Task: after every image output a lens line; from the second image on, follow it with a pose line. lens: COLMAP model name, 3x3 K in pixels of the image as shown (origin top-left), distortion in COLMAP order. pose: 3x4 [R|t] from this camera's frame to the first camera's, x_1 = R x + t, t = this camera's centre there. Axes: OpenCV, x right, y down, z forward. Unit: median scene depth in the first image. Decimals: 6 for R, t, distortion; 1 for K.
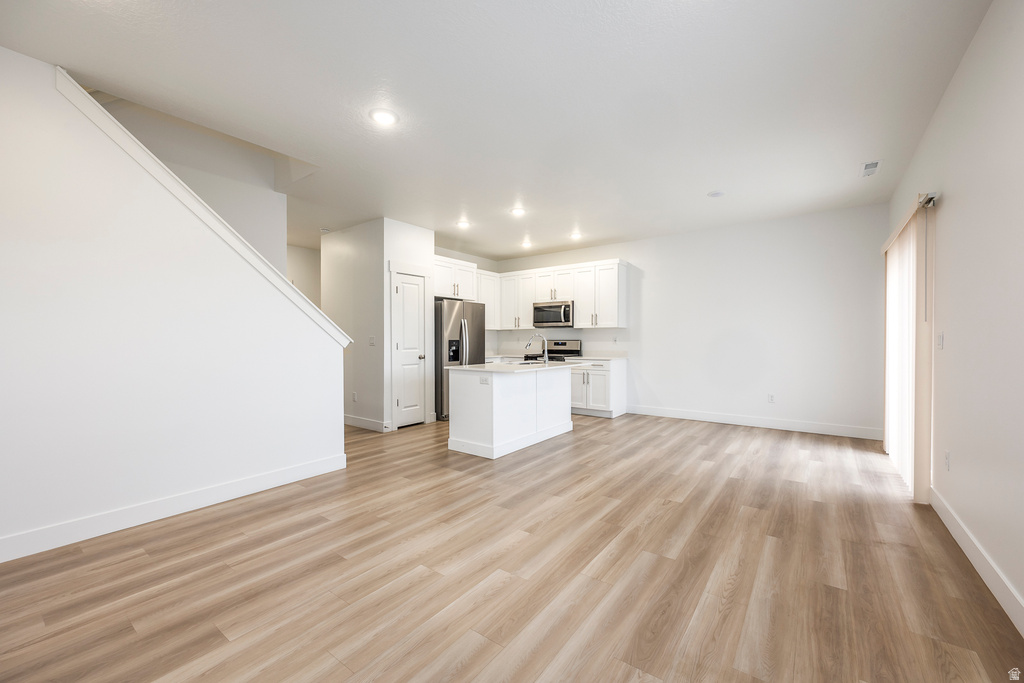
lens RADIAL K [[406.1, 0, 514.4], [0, 406.1, 341.5], [0, 0, 1]] dist [0.005282, 0.000124]
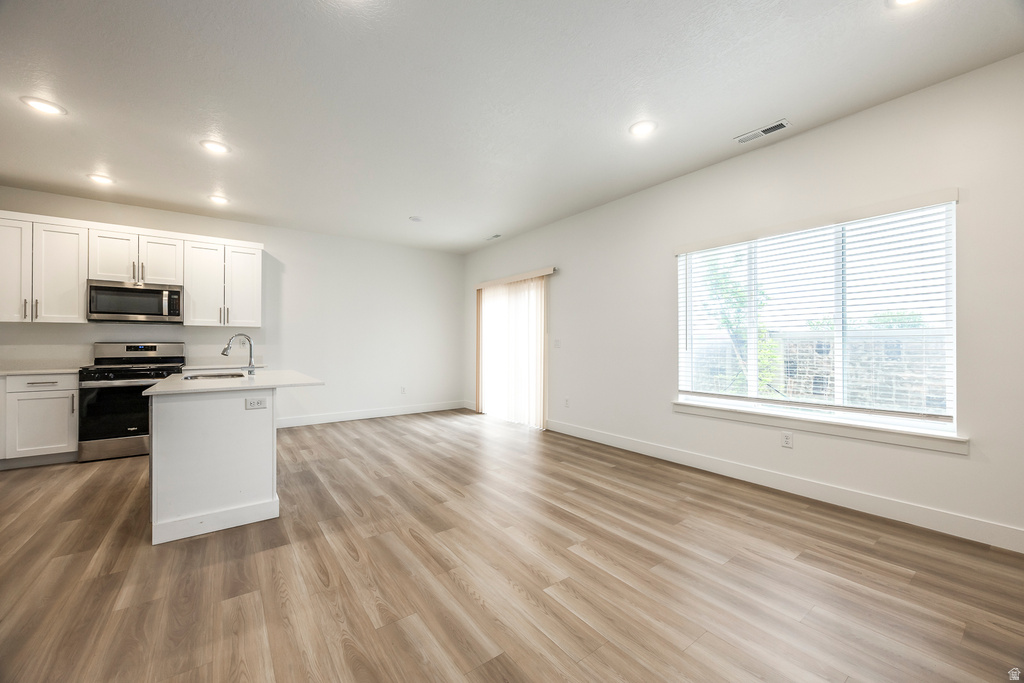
lens RADIAL K [[400.9, 0, 515.5], [0, 400.9, 341.3], [0, 0, 1]] dist [0.001603, 0.000276]
pose [[0.287595, 0.007111, 0.957726, -0.722093], [0.001689, 0.999967, -0.007932, 0.002120], [-0.957751, 0.003899, 0.287573, 0.523574]]
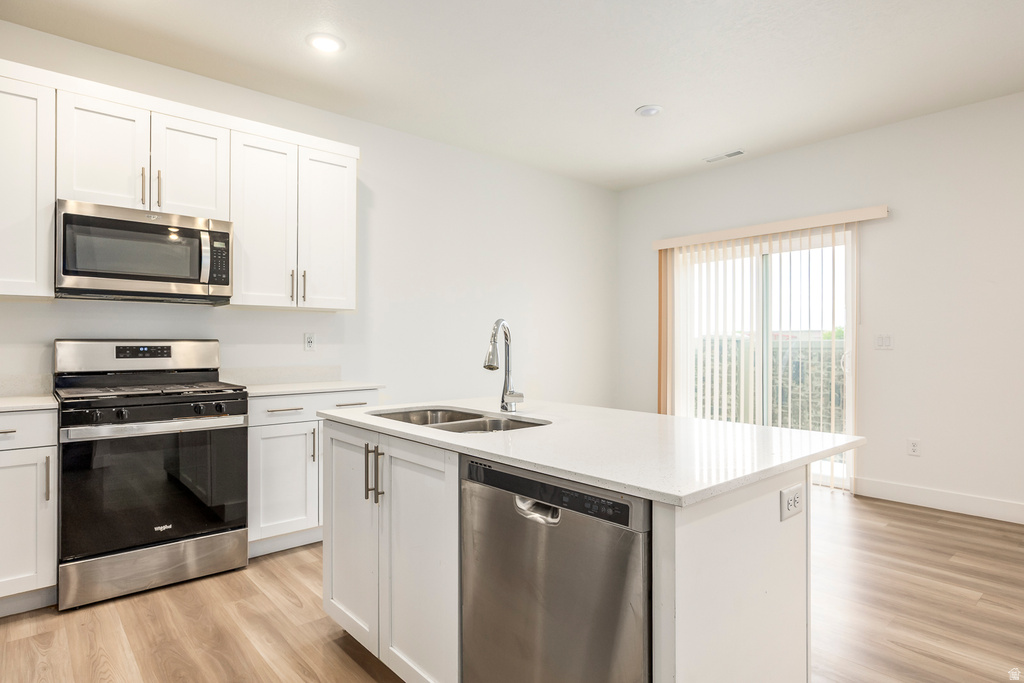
lens RADIAL K [[571.4, 0, 515.7], [0, 571.4, 339.8], [0, 0, 1]] dist [-0.001698, -0.000760]
pose [[0.200886, 0.006703, 0.979592, -0.562381], [0.000639, 0.999975, -0.006974, 0.000019], [-0.979614, 0.002027, 0.200877, 1.379073]]
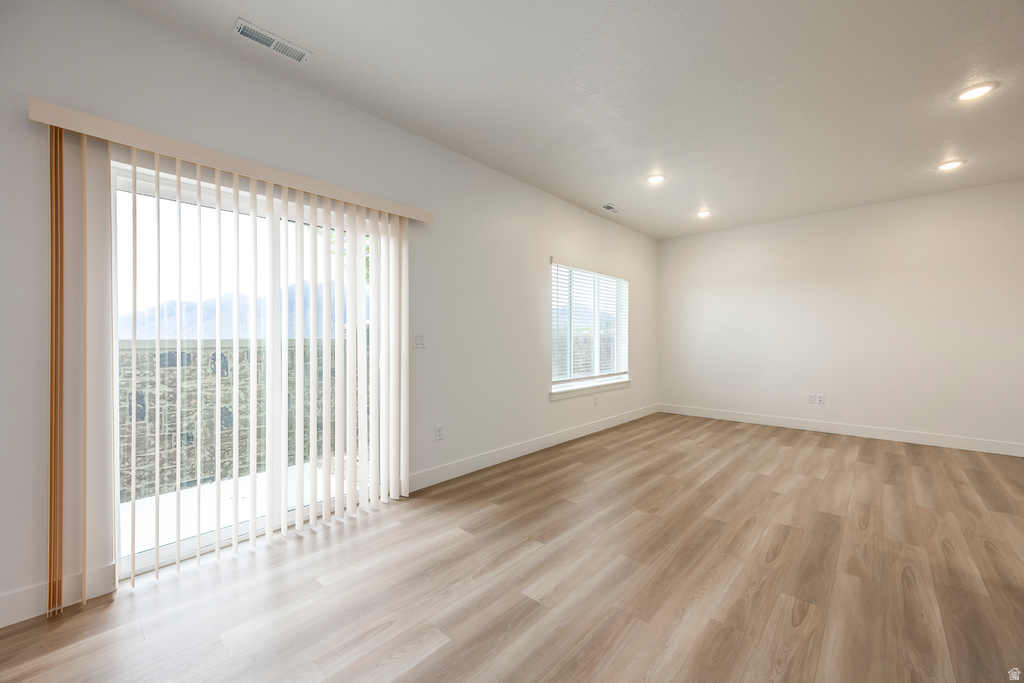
lens RADIAL K [[400.9, 0, 515.5], [0, 400.9, 341.3], [0, 0, 1]] dist [0.001603, 0.000276]
pose [[-0.995416, 0.005441, 0.095481, 0.539543], [0.005751, 0.999979, 0.002969, -0.003577], [-0.095463, 0.003504, -0.995427, 1.757029]]
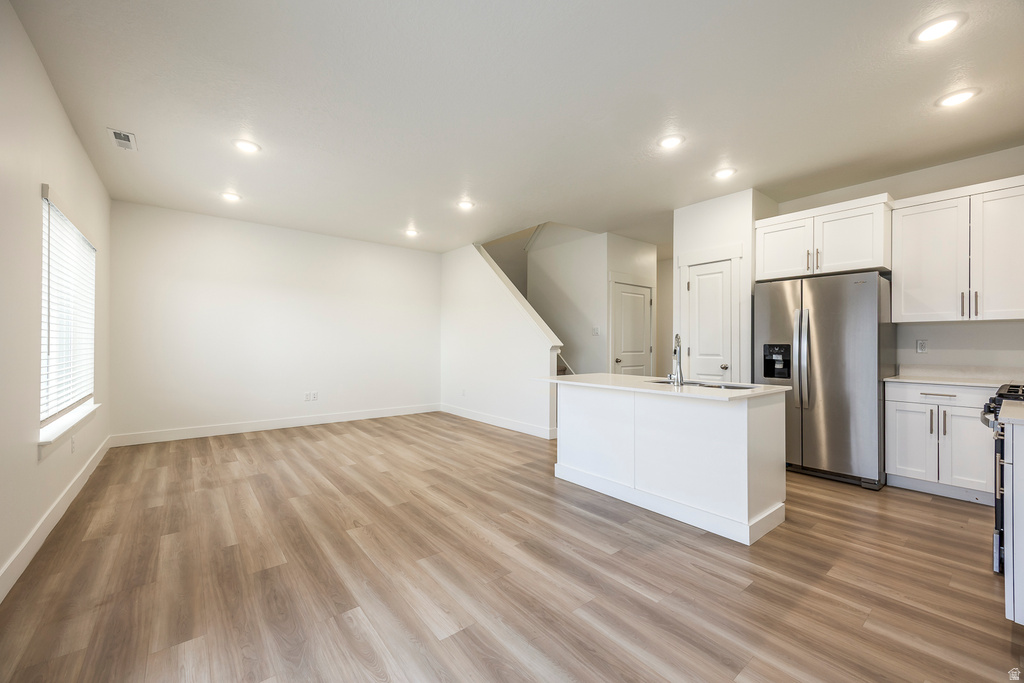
lens RADIAL K [[406.1, 0, 514.4], [0, 406.1, 341.5], [0, 0, 1]] dist [0.005282, 0.000124]
pose [[-0.244409, -0.004386, -0.969662, 1.047055], [-0.003782, 0.999986, -0.003570, -0.007579], [0.969665, 0.002795, -0.244423, 1.397900]]
